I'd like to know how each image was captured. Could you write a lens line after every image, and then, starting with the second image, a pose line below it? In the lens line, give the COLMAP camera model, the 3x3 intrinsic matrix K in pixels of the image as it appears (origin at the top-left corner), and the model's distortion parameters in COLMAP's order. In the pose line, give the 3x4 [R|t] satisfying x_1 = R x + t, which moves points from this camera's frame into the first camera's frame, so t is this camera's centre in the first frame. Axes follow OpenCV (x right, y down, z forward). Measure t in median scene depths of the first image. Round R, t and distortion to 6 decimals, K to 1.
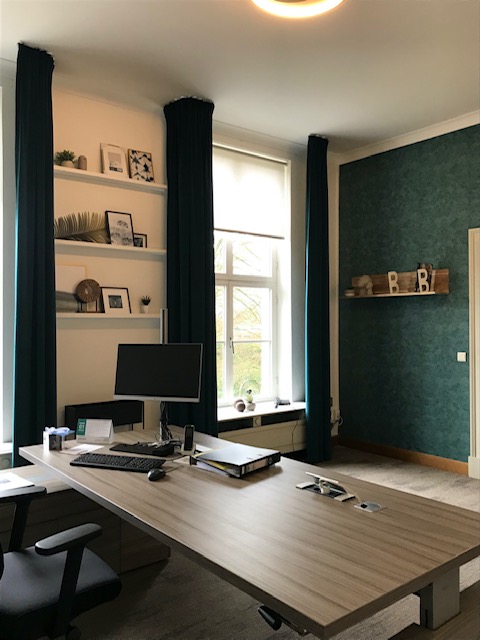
lens RADIAL K [[535.8, 0, 235.1], [0, 535.8, 316.5], [0, 0, 1]] dist [0.005608, -0.022442]
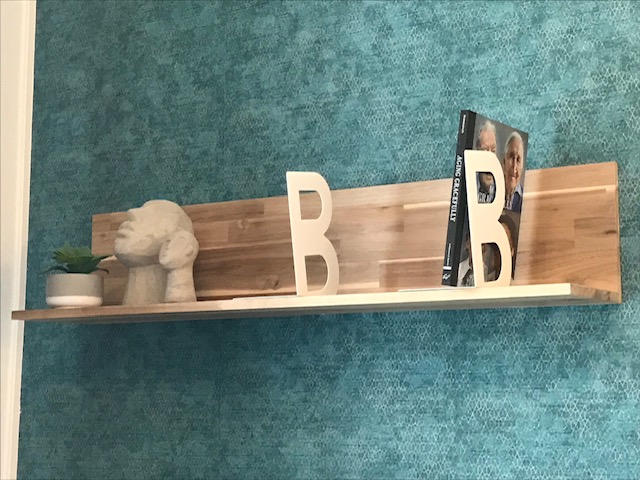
lens RADIAL K [[1209.0, 0, 299.2], [0, 1209.0, 242.9], [0, 0, 1]] dist [0.257199, 0.000000]
pose [[0.942755, 0.045303, 0.330394, 0.163211], [-0.007473, 0.993351, -0.114882, -0.014355], [-0.333402, 0.105837, 0.936825, 0.641151]]
